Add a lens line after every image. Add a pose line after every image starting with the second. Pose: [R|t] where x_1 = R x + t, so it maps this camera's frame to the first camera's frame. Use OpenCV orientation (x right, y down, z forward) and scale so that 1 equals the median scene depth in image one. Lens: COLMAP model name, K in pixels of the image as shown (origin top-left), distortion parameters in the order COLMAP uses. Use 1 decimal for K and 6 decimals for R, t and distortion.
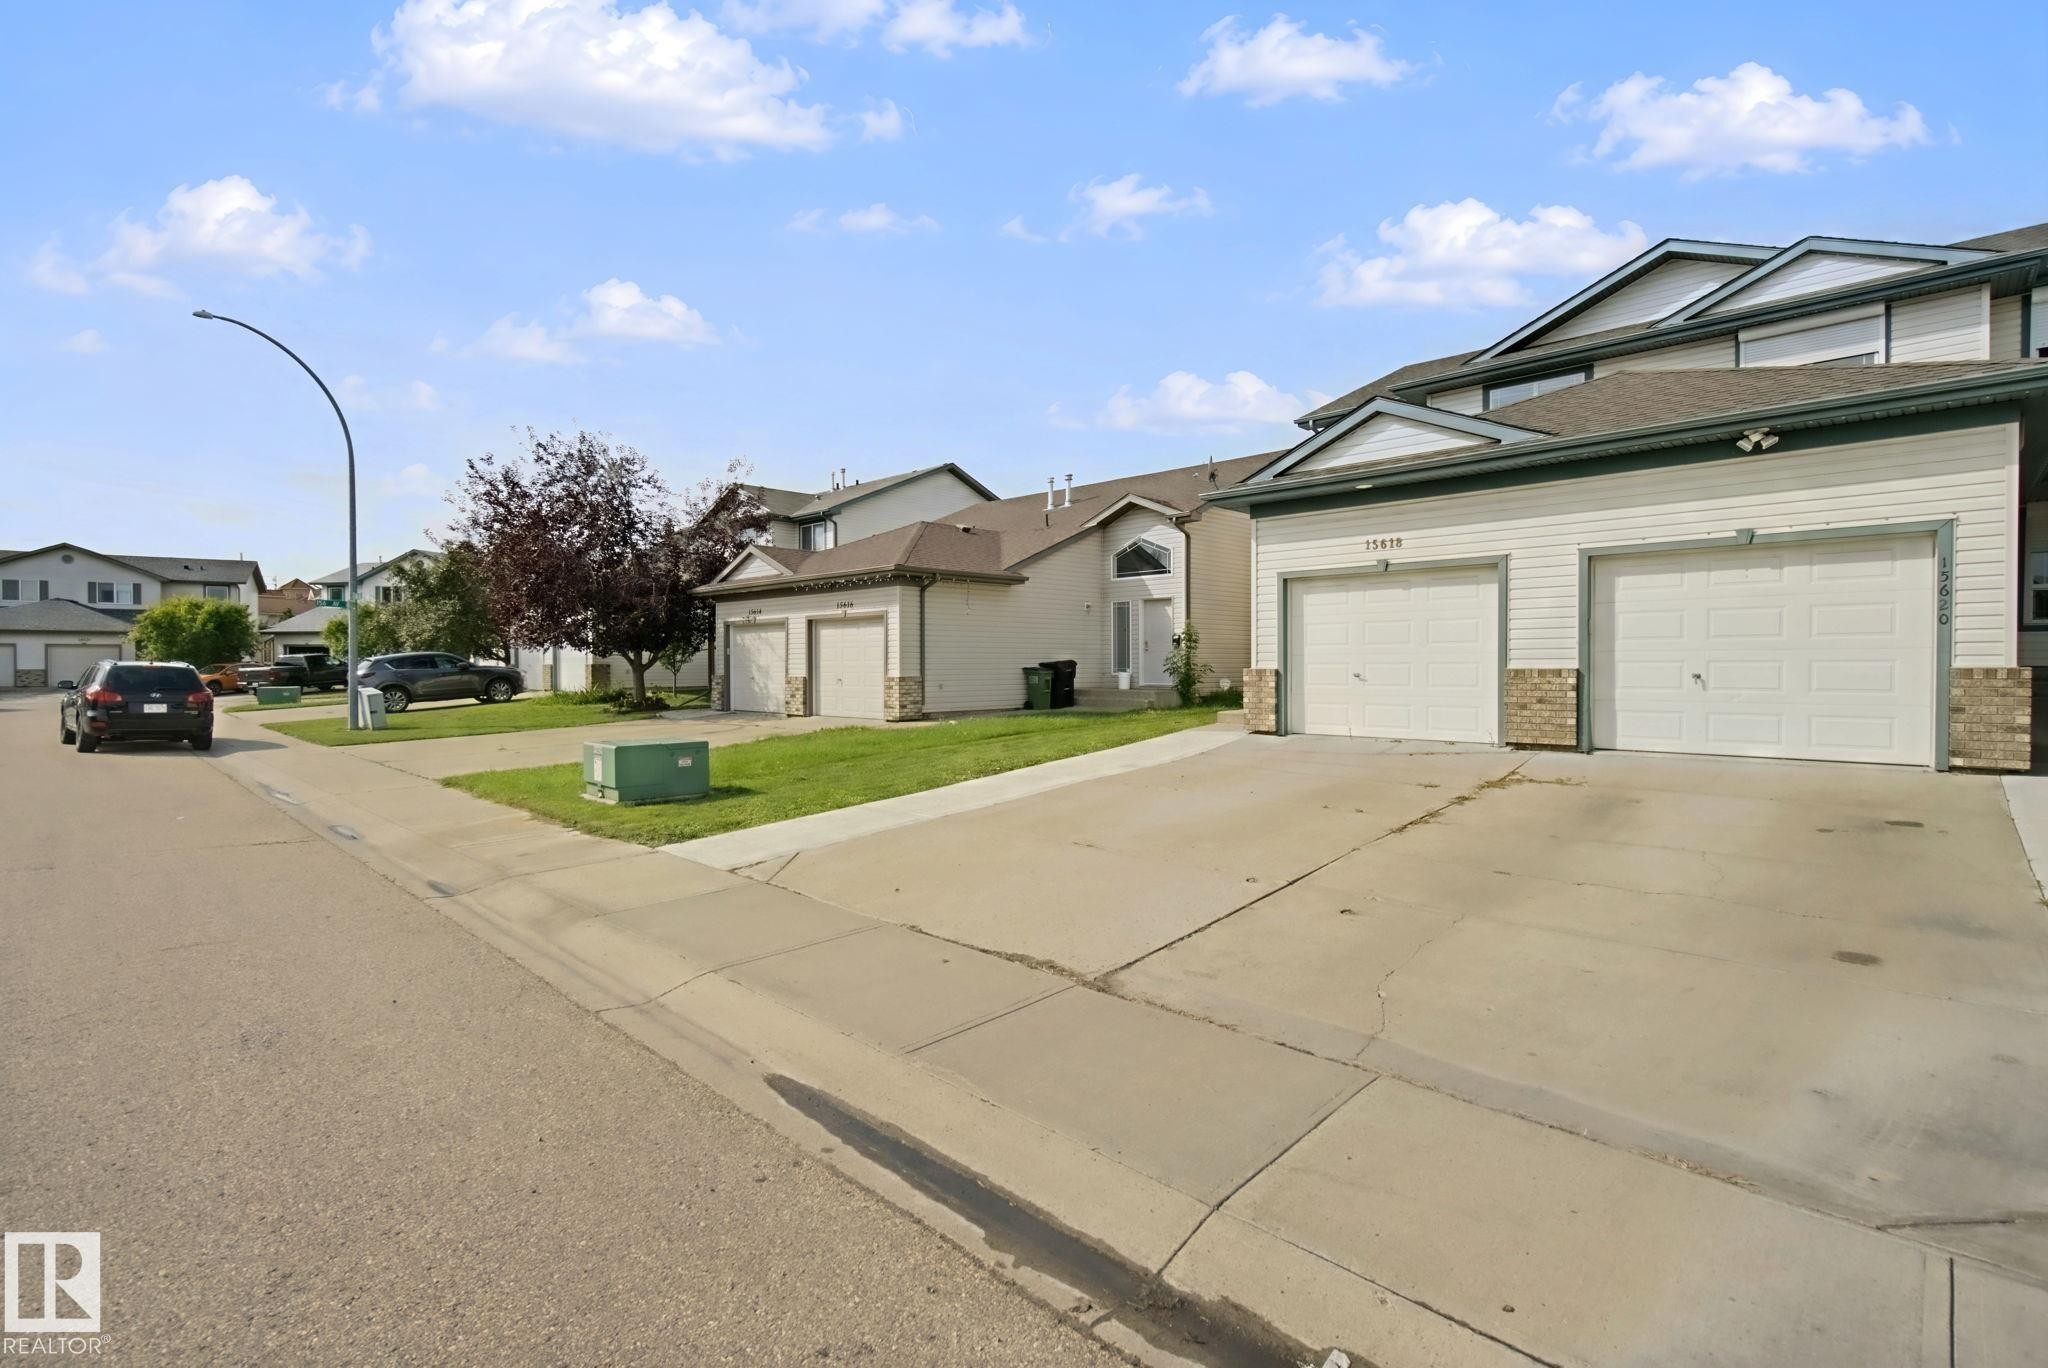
lens RADIAL K [[921.2, 0, 1024.4], [0, 921.2, 683.0], [0, 0, 1]] dist [0.000882, 0.000075]
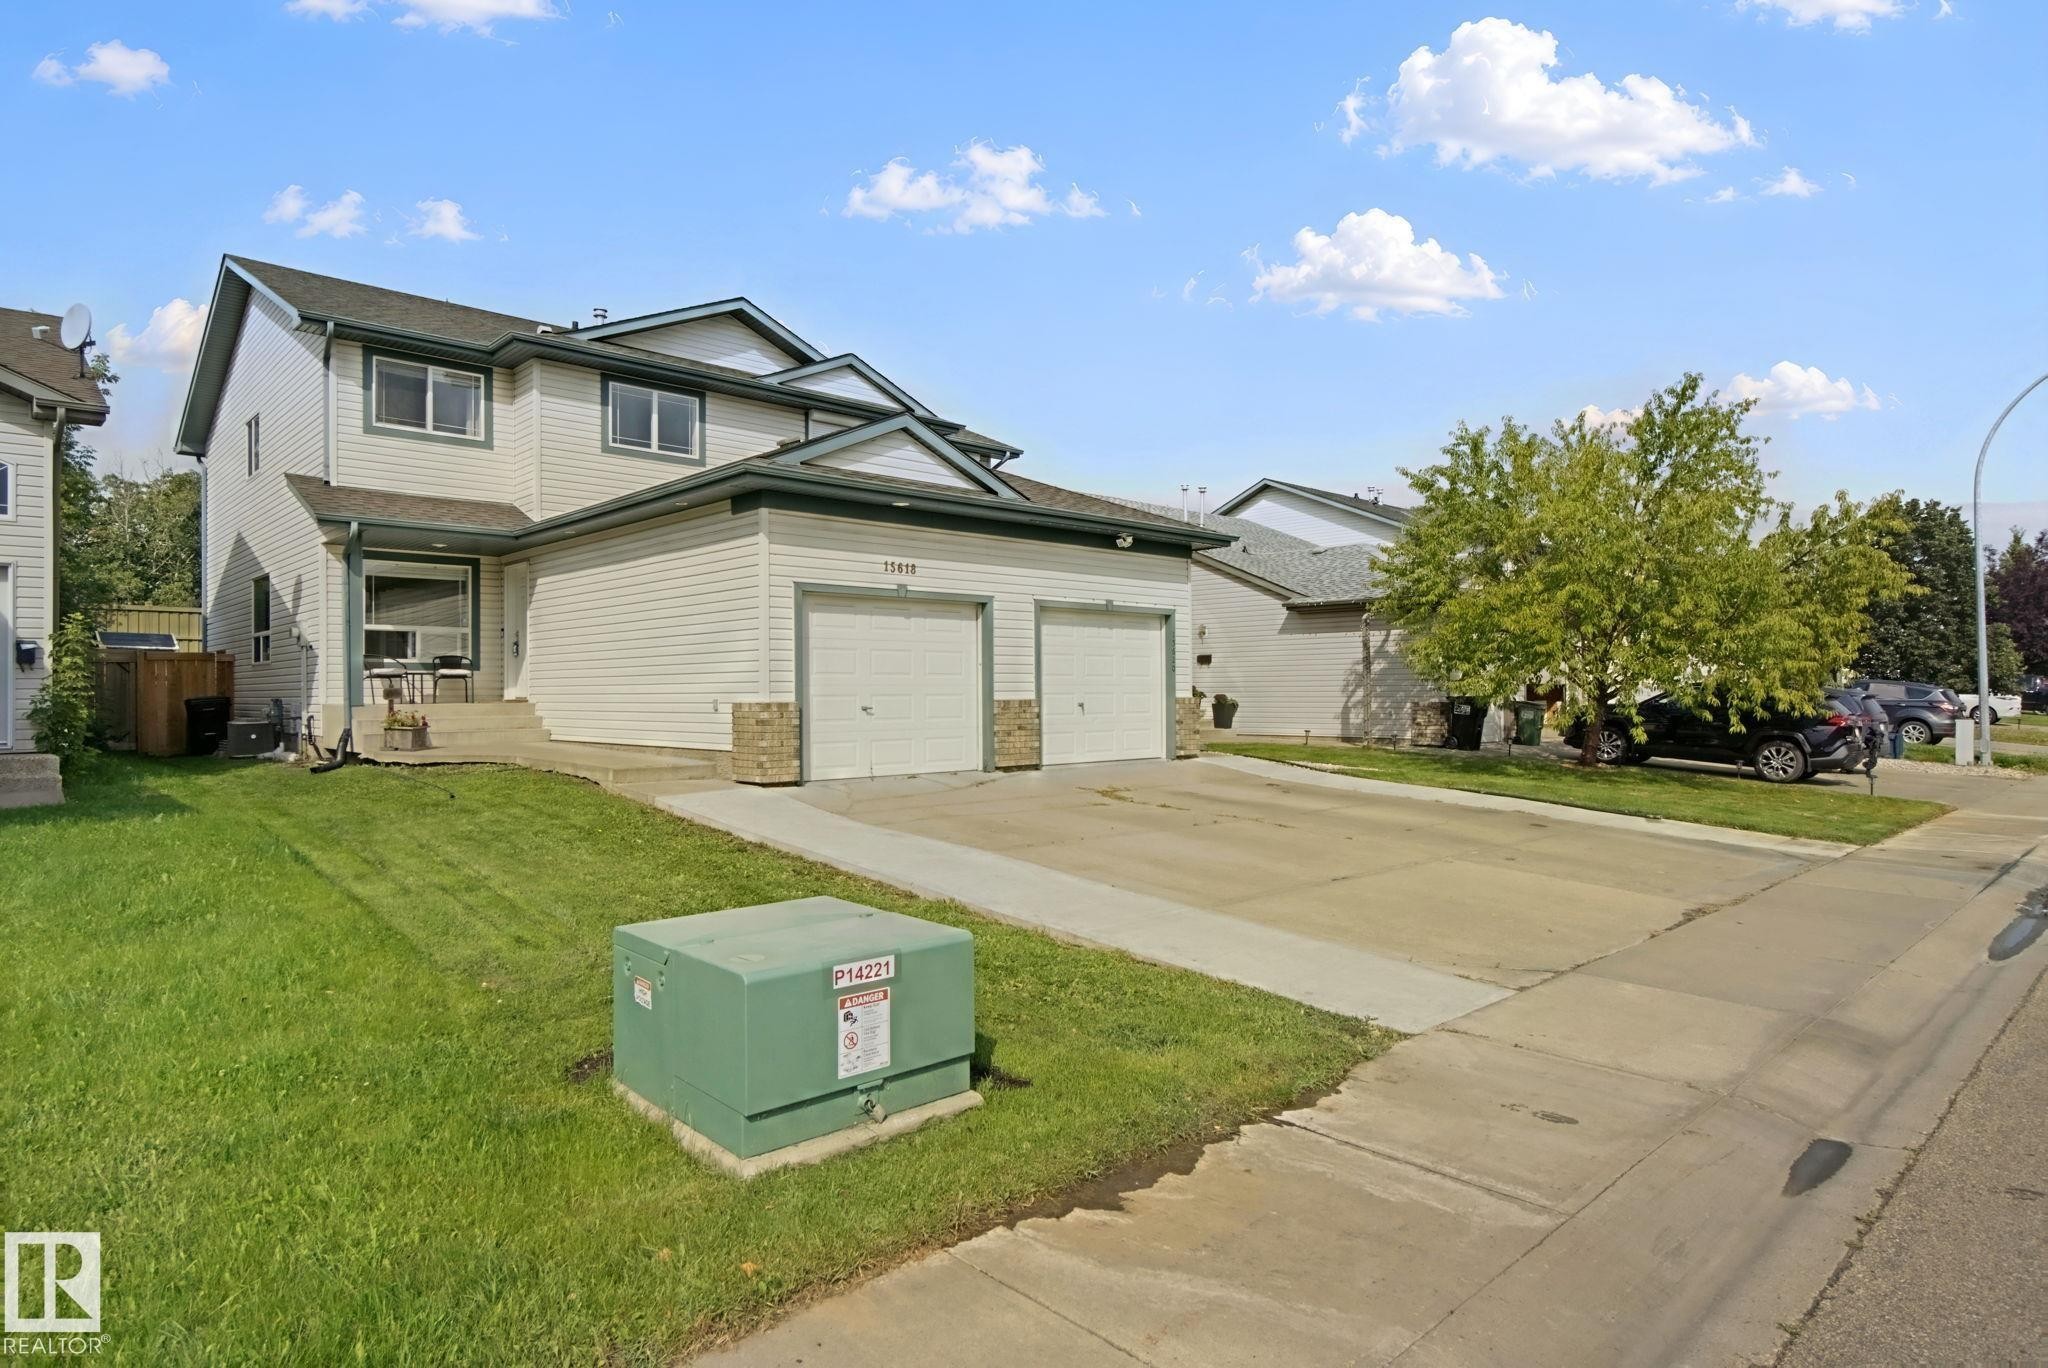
lens RADIAL K [[1124.0, 0, 1031.9], [0, 1124.0, 688.8], [0, 0, 1]] dist [0.006527, 0.000584]
pose [[0.050234, 0.011233, 0.998674, -0.755205], [0.028707, 0.999507, -0.012687, -0.009638], [-0.998325, 0.029306, 0.049886, 0.823755]]
